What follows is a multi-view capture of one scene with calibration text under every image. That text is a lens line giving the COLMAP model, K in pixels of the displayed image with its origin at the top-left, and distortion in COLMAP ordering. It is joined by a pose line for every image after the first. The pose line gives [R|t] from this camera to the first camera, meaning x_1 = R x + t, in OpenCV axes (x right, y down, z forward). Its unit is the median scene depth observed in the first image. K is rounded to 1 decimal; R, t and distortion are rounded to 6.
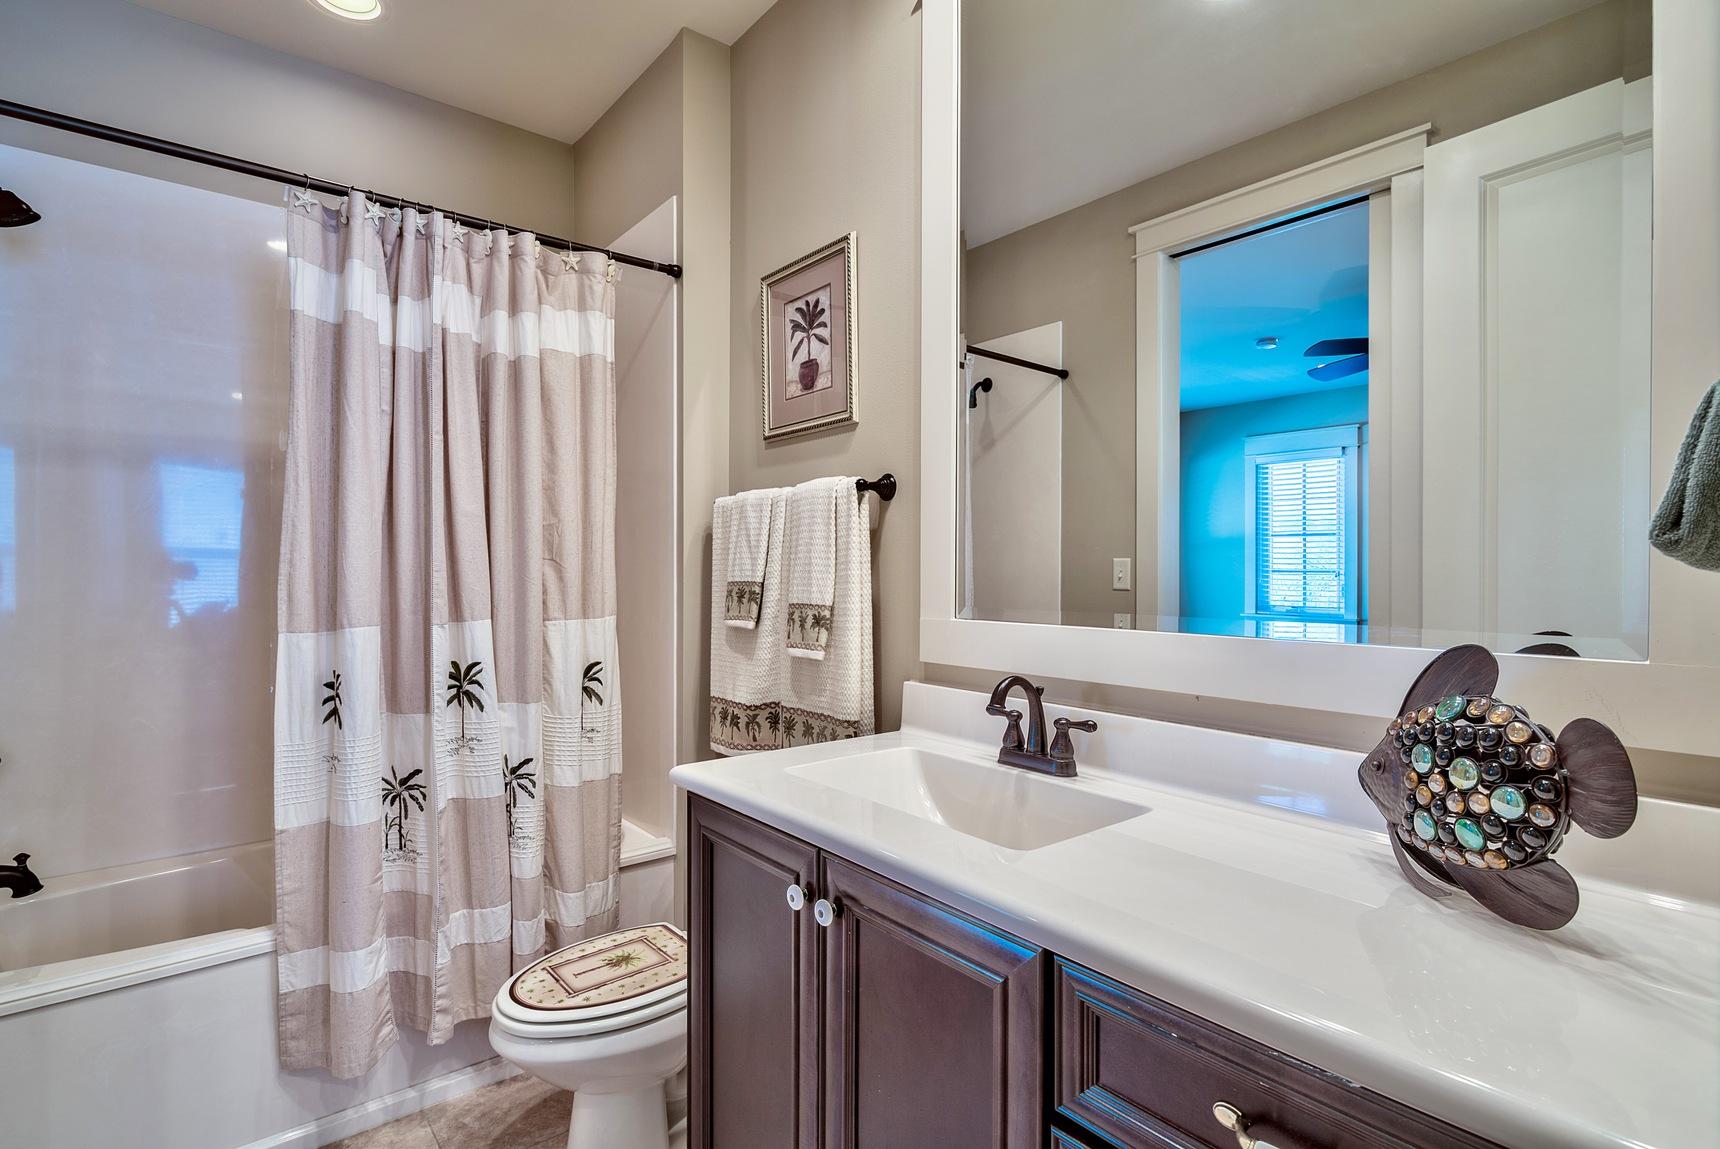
lens RADIAL K [[843.7, 0, 854.0], [0, 843.7, 573.0], [0, 0, 1]] dist [-0.008136, 0.001967]
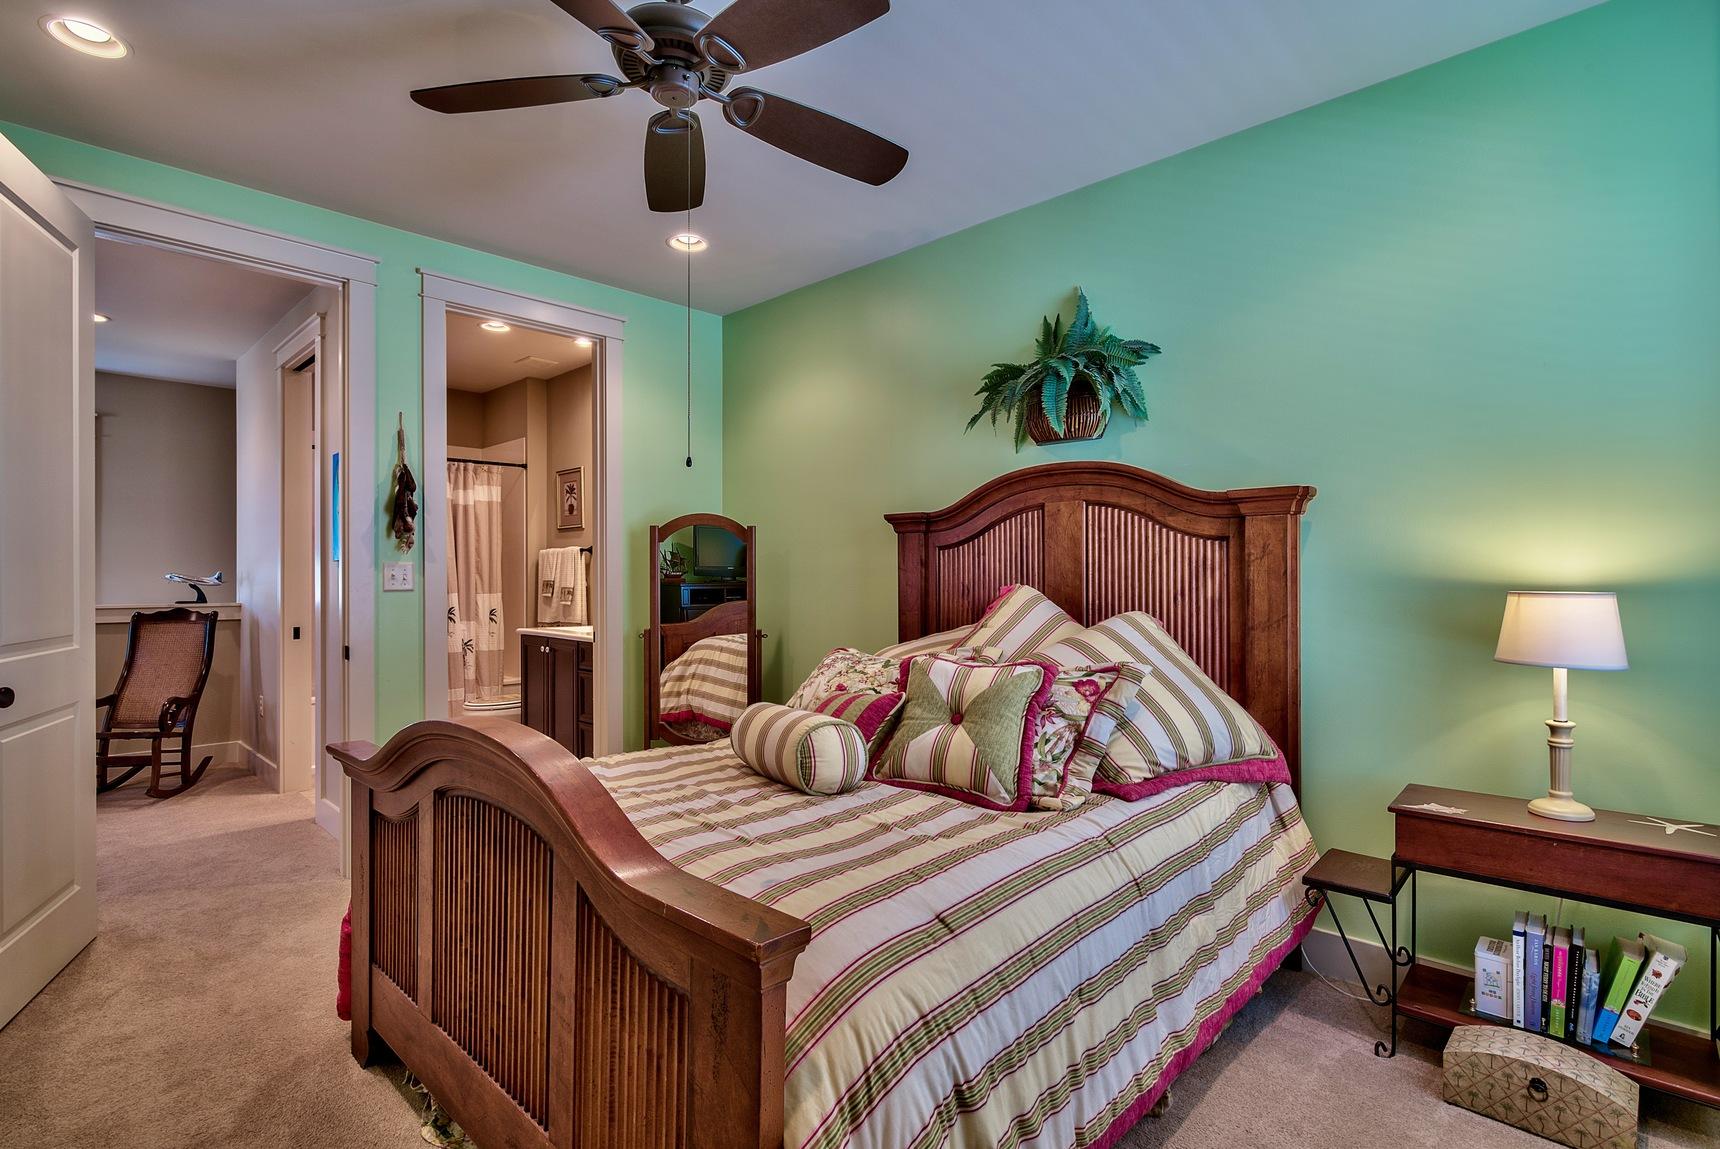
lens RADIAL K [[811.1, 0, 855.3], [0, 811.1, 573.0], [0, 0, 1]] dist [-0.002469, -0.000045]
pose [[0.990895, -0.002138, 0.134622, 0.632059], [0.003570, 0.999940, -0.010393, 0.019595], [-0.134592, 0.010779, 0.990842, -2.221909]]
